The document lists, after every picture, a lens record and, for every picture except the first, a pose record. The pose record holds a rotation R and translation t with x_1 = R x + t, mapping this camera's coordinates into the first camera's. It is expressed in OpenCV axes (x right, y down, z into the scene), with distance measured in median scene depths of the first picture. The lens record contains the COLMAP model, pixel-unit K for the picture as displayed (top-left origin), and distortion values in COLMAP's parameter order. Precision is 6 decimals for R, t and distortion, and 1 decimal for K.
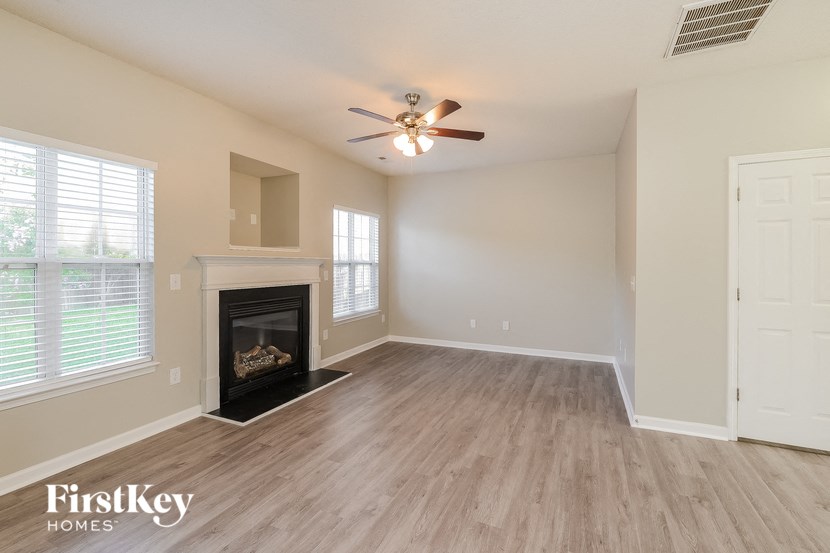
lens RADIAL K [[367.0, 0, 422.8], [0, 367.0, 262.4], [0, 0, 1]] dist [-0.000592, -0.000474]
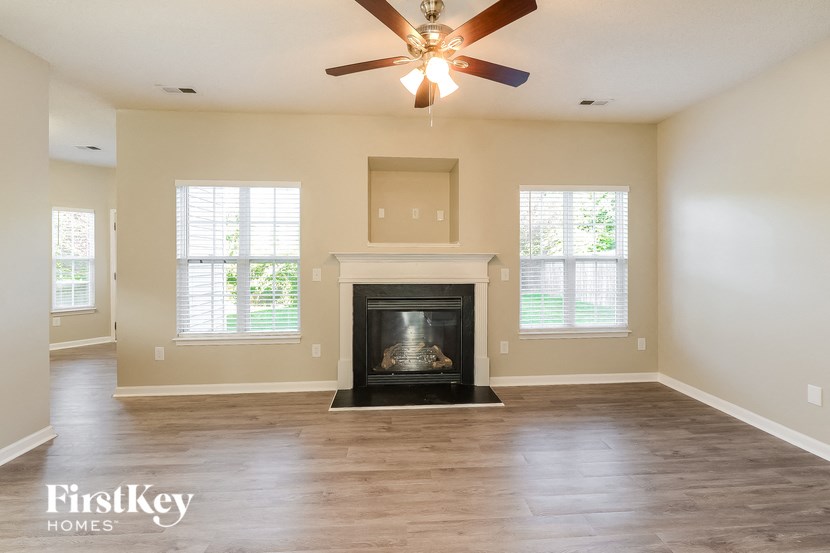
lens RADIAL K [[367.0, 0, 422.8], [0, 367.0, 262.4], [0, 0, 1]] dist [-0.000592, -0.000474]
pose [[0.475437, 0.004960, -0.879736, 0.389293], [0.003081, 0.999969, 0.007303, 0.002561], [0.879744, -0.006182, 0.475407, 0.486864]]
